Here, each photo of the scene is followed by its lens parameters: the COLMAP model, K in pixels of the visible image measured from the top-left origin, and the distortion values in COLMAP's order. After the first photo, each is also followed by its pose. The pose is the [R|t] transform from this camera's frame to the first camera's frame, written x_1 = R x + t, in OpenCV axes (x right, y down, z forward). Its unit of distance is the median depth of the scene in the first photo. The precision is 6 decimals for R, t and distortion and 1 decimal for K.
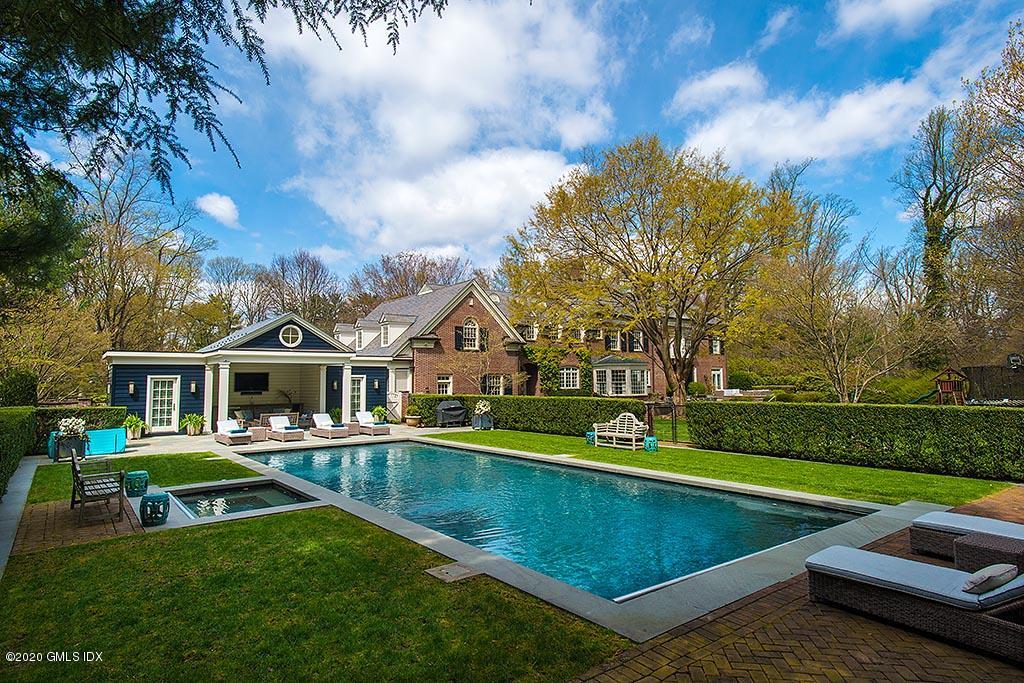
lens RADIAL K [[563.6, 0, 512.0], [0, 563.6, 346.3], [0, 0, 1]] dist [0.003712, 0.000599]
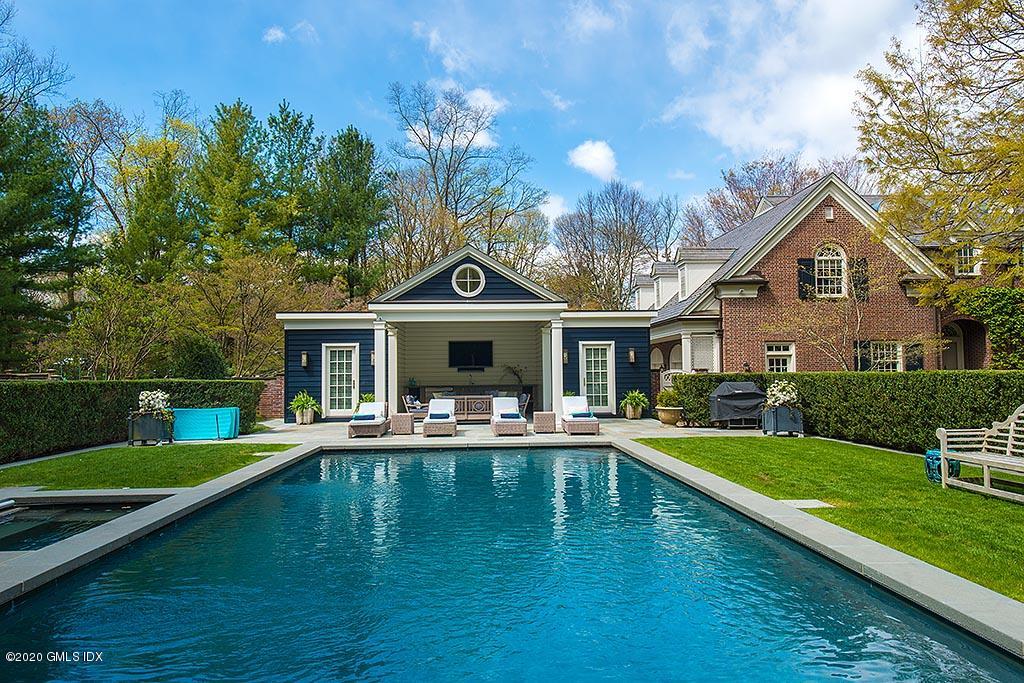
lens RADIAL K [[750.1, 0, 514.1], [0, 750.1, 331.9], [0, 0, 1]] dist [0.041134, -0.002448]
pose [[0.816643, -0.029849, -0.576370, 0.111758], [0.037226, 0.999306, 0.000993, 0.029795], [0.575941, -0.022267, 0.817188, 0.203435]]
